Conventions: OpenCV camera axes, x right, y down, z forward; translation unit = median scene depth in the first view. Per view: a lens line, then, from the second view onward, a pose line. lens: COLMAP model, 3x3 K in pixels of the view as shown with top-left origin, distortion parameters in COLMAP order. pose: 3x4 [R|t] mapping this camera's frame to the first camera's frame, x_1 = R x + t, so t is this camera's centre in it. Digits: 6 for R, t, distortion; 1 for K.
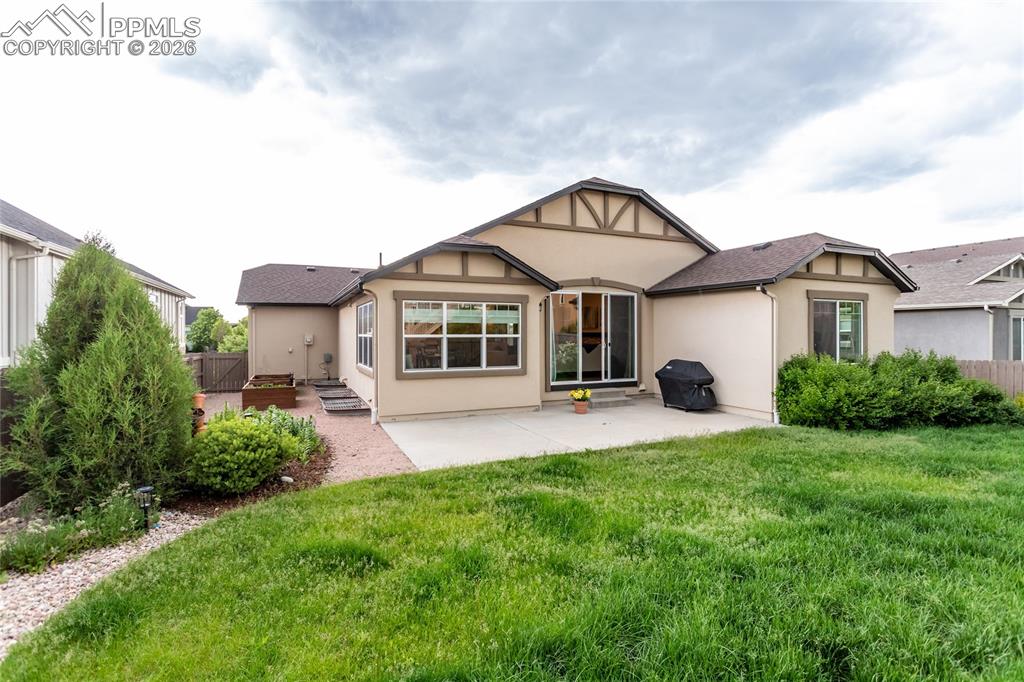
lens RADIAL K [[490.6, 0, 511.5], [0, 490.6, 332.7], [0, 0, 1]] dist [-0.001139, -0.000087]
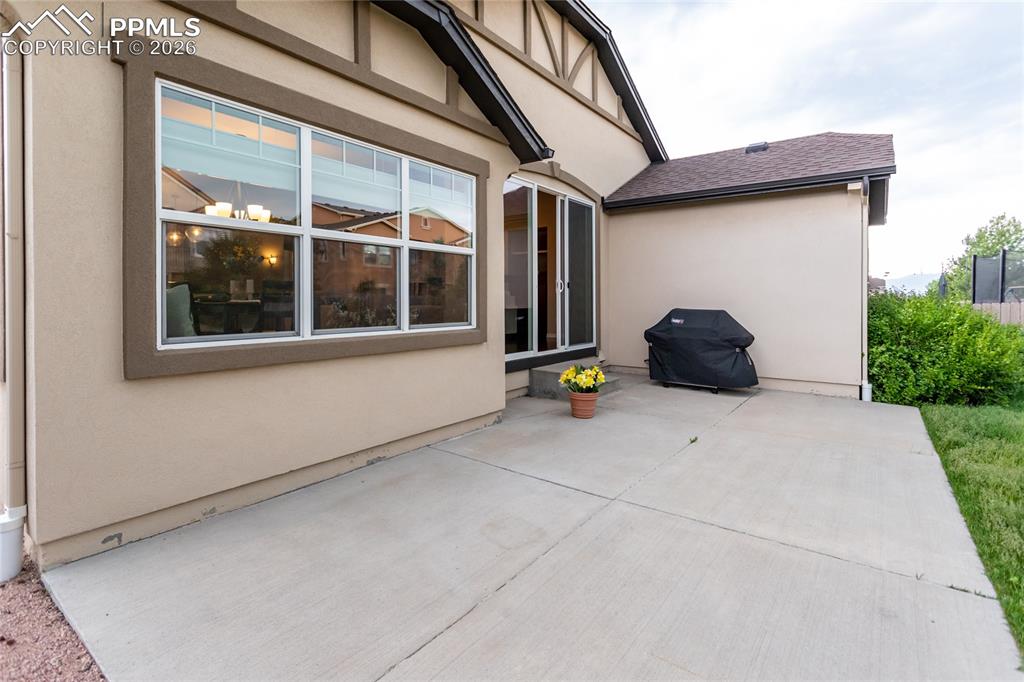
lens RADIAL K [[501.8, 0, 511.9], [0, 501.8, 299.8], [0, 0, 1]] dist [0.000526, 0.000082]
pose [[0.866410, 0.000326, 0.499333, -0.165855], [0.001562, 0.999993, -0.003363, 0.047700], [-0.499330, 0.003694, 0.866404, 0.583337]]
